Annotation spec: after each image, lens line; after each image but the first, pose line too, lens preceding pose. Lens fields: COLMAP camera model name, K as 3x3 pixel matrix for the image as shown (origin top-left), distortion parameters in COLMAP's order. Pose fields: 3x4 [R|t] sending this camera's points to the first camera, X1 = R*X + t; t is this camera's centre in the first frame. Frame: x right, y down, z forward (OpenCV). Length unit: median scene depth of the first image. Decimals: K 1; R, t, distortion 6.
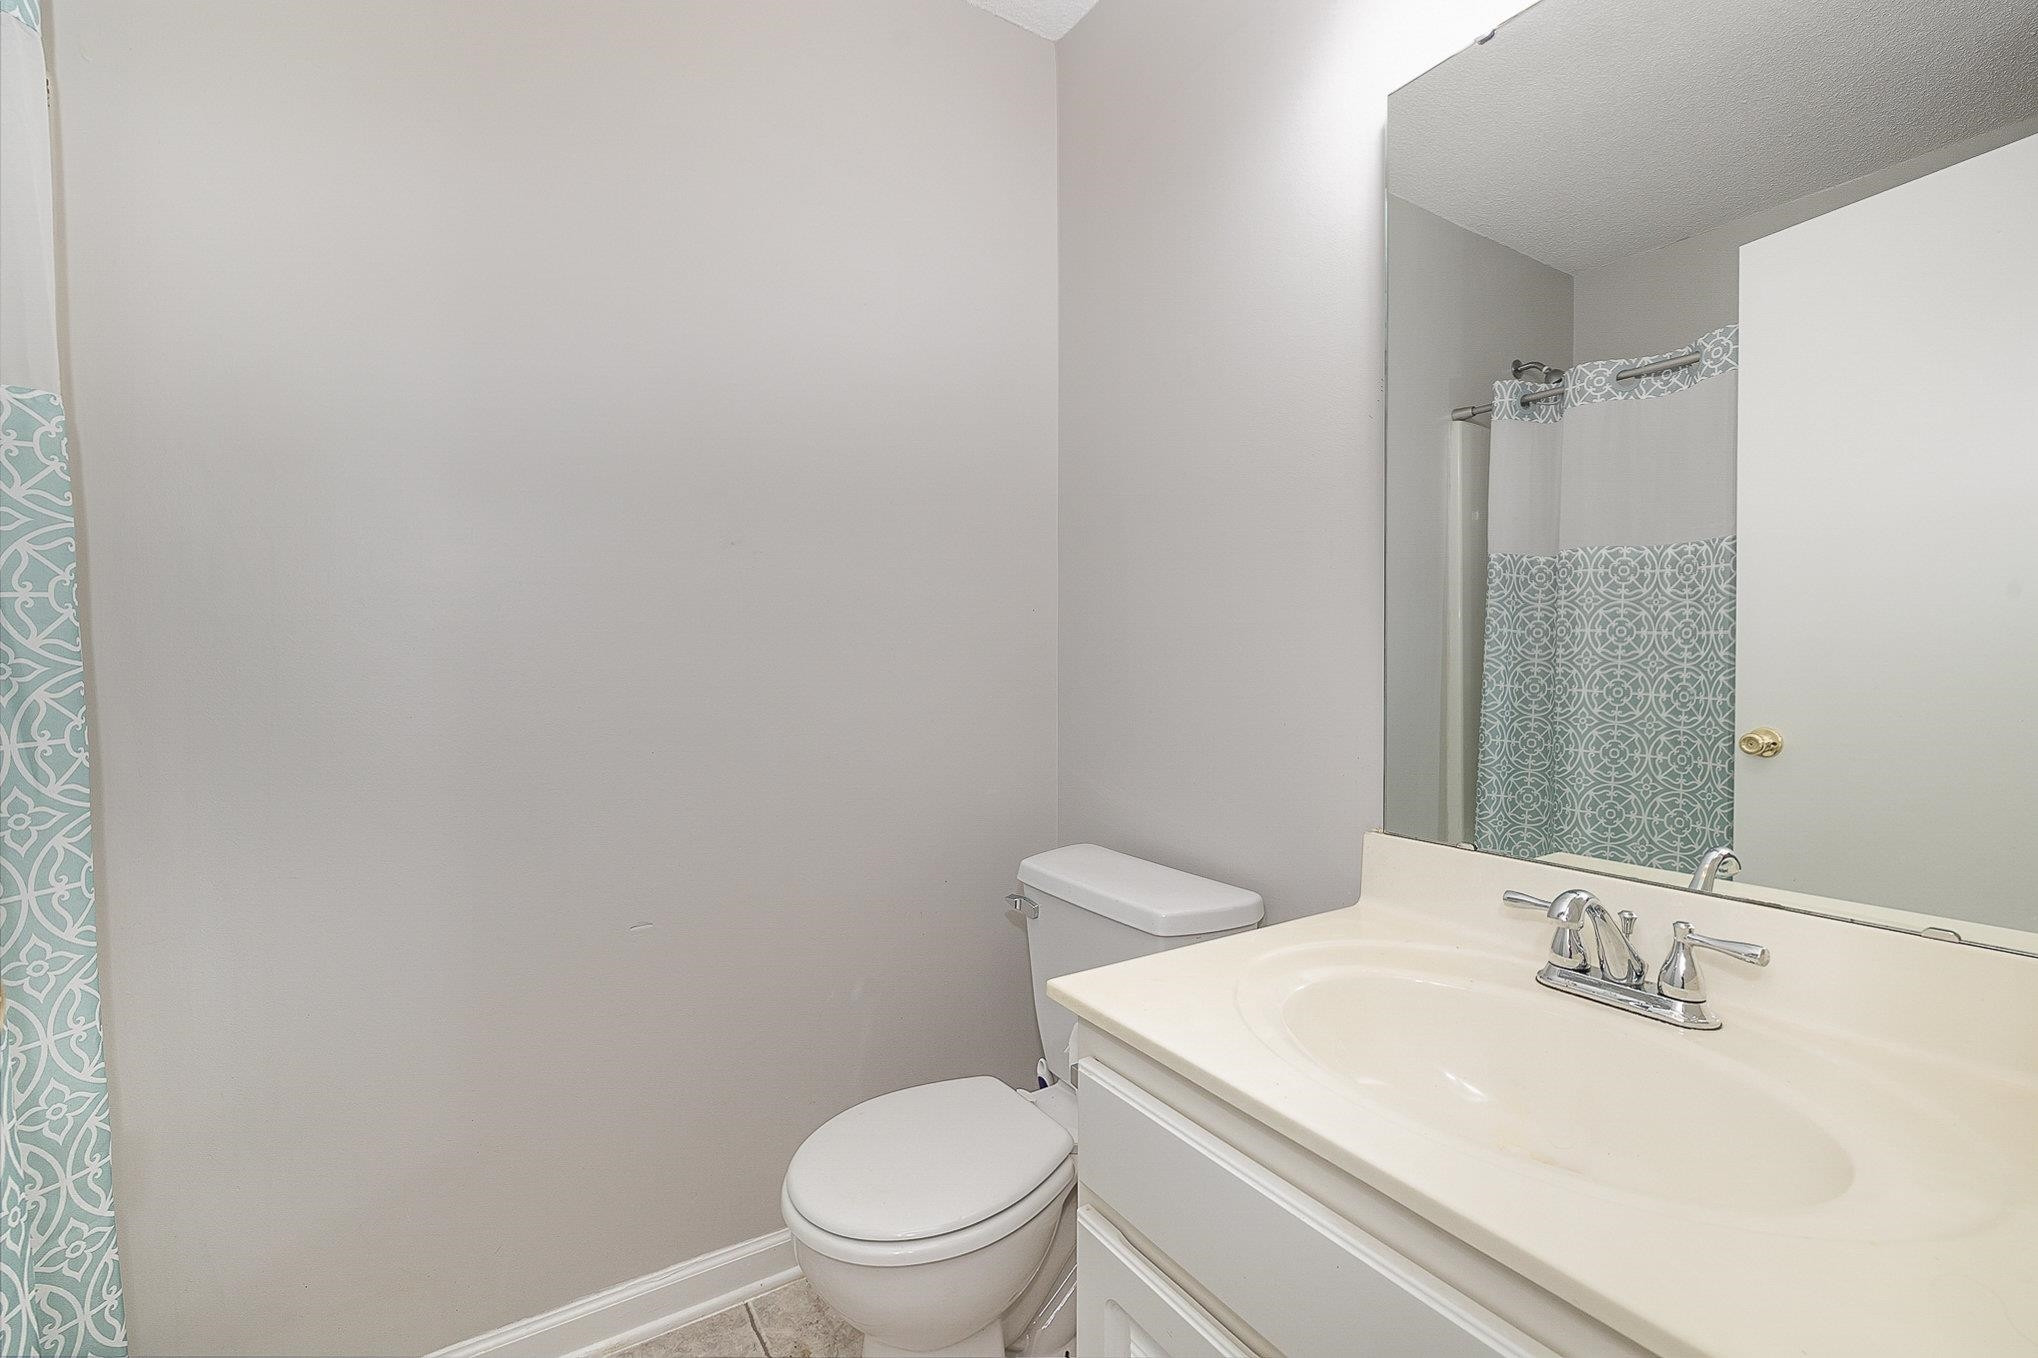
lens RADIAL K [[867.2, 0, 1019.0], [0, 867.2, 679.0], [0, 0, 1]] dist [0.016914, -0.000055]
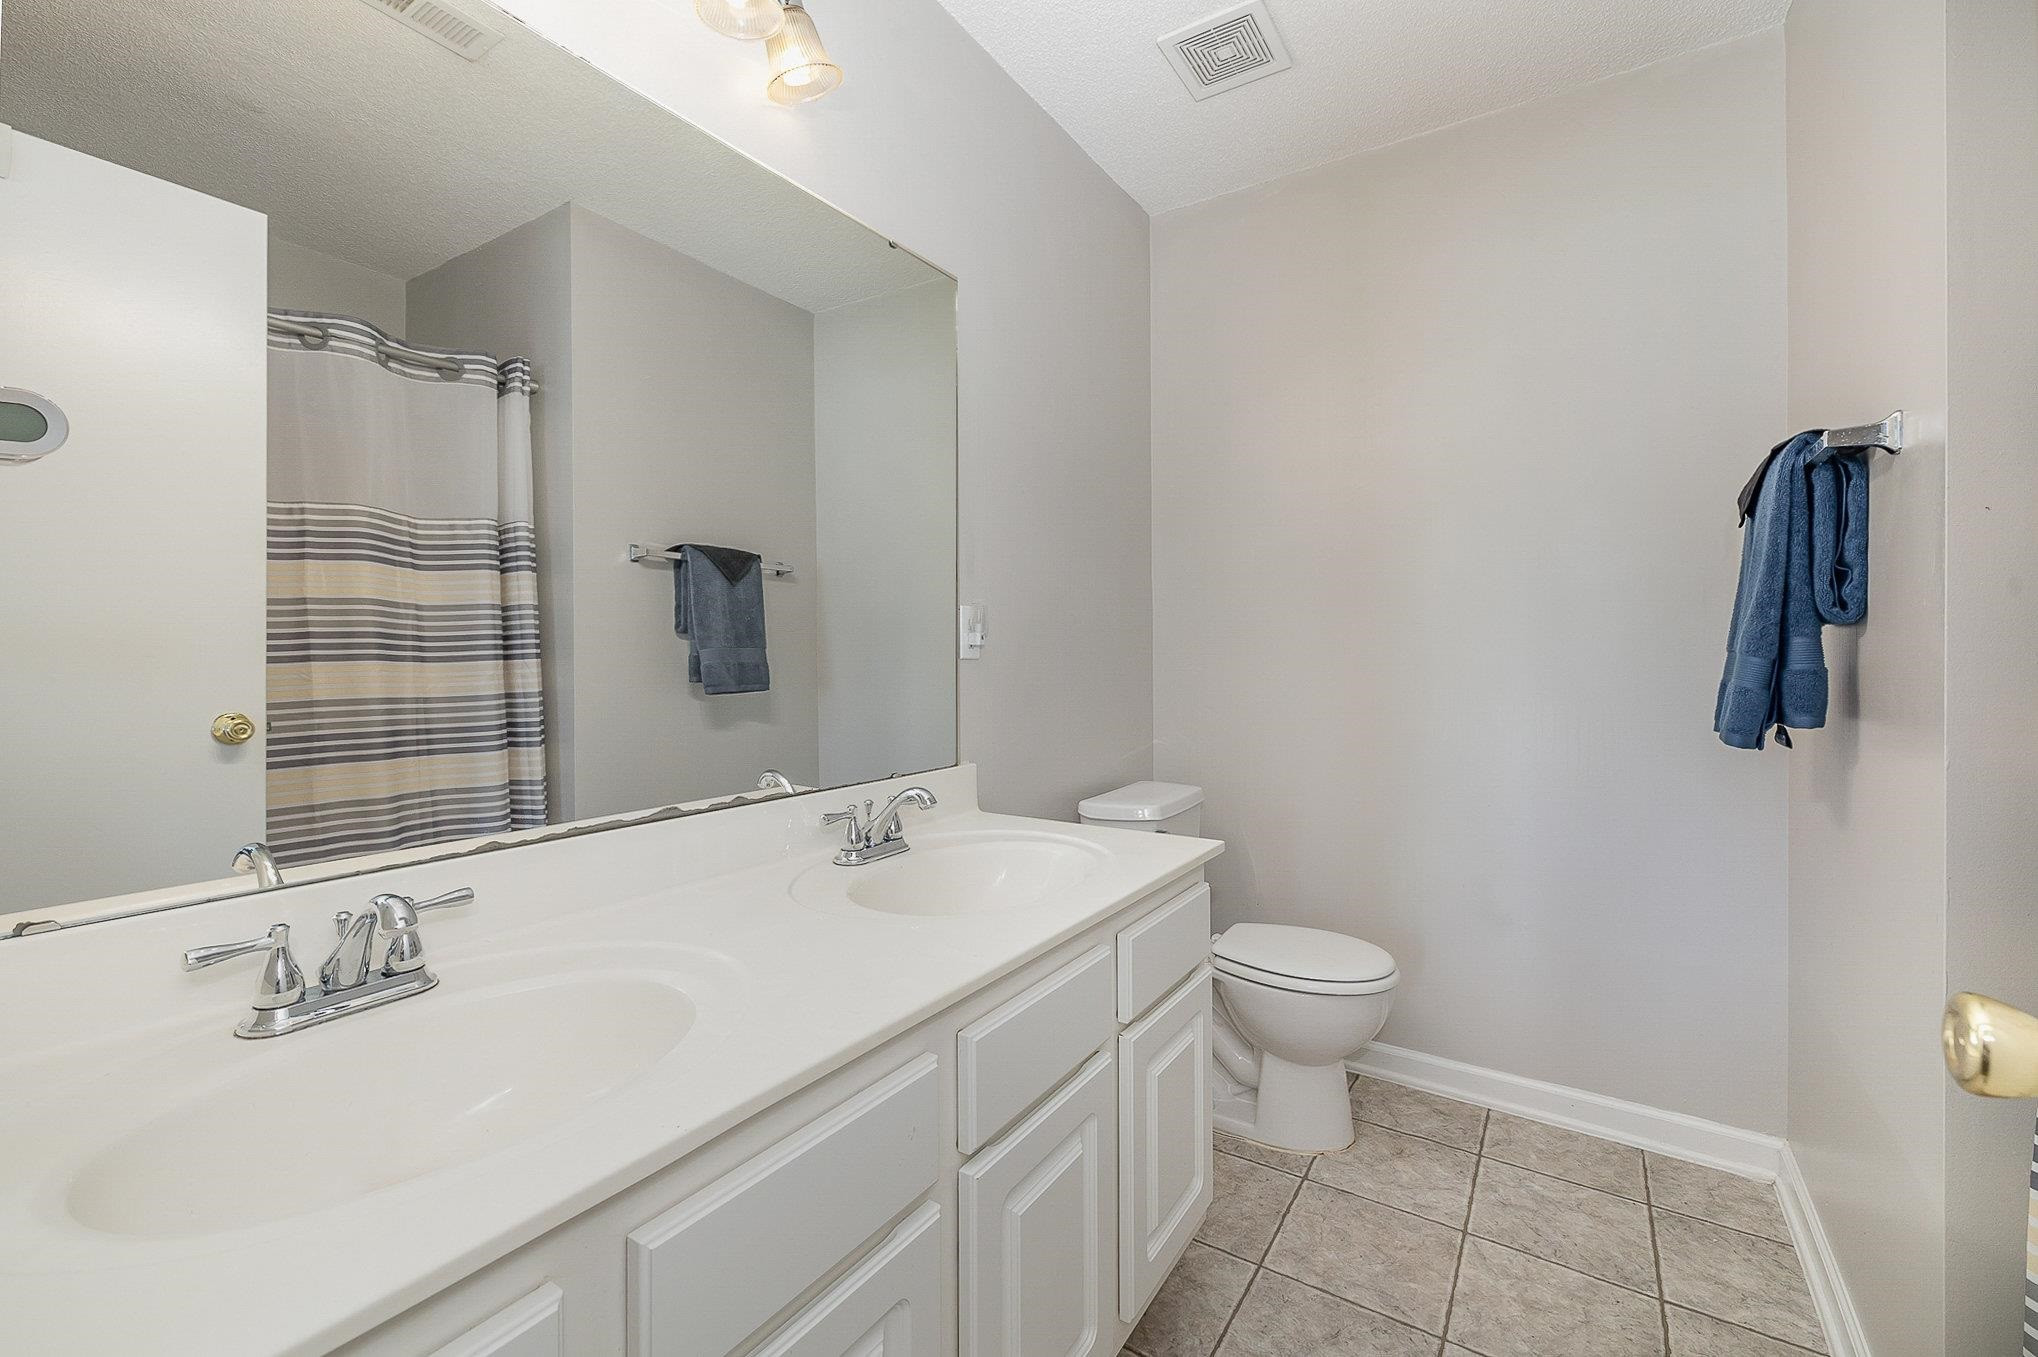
lens RADIAL K [[867.2, 0, 1019.0], [0, 867.2, 678.5], [0, 0, 1]] dist [0.016914, -0.000055]
pose [[-0.425728, -0.033968, 0.904213, -0.709123], [0.005292, 0.999185, 0.040028, -0.035341], [-0.904835, 0.021826, -0.425202, 1.079198]]
